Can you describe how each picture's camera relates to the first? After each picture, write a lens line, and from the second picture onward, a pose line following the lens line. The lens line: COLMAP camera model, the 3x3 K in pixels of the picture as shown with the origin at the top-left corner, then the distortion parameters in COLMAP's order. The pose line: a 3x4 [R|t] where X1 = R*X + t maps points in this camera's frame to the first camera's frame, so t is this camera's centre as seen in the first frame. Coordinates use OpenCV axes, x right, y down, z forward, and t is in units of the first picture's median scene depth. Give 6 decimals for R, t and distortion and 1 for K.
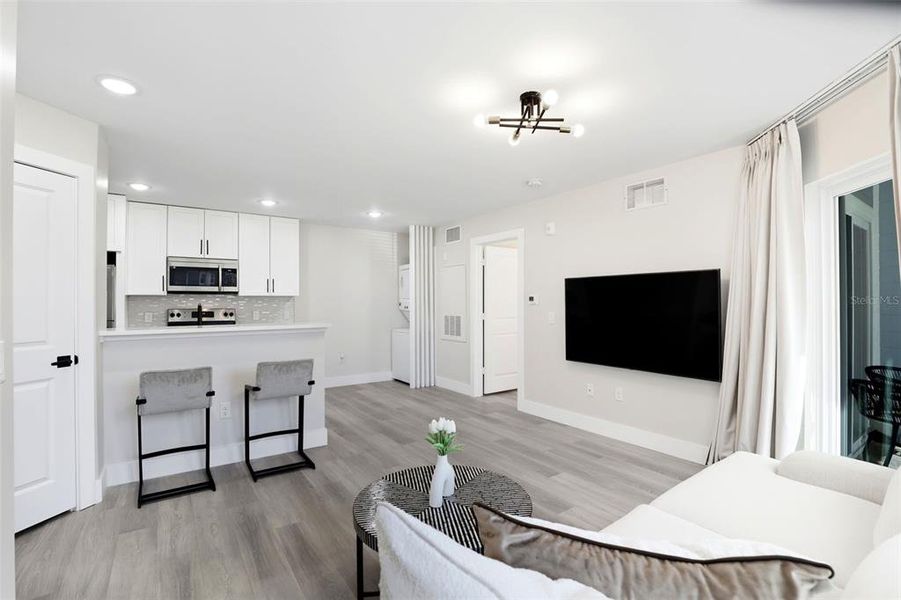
lens RADIAL K [[419.8, 0, 451.7], [0, 419.8, 299.1], [0, 0, 1]] dist [-0.027815, 0.002093]
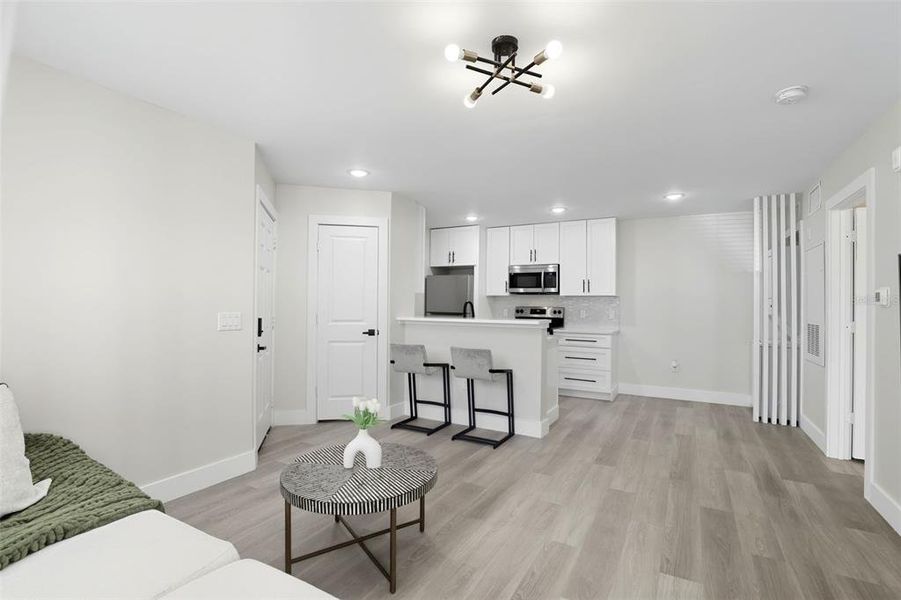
lens RADIAL K [[419.8, 0, 450.1], [0, 419.8, 305.3], [0, 0, 1]] dist [-0.027815, 0.002093]
pose [[0.428237, 0.013380, -0.903568, 0.419196], [-0.005573, 0.999910, 0.012165, 0.005834], [0.903649, -0.000174, 0.428273, 0.272579]]
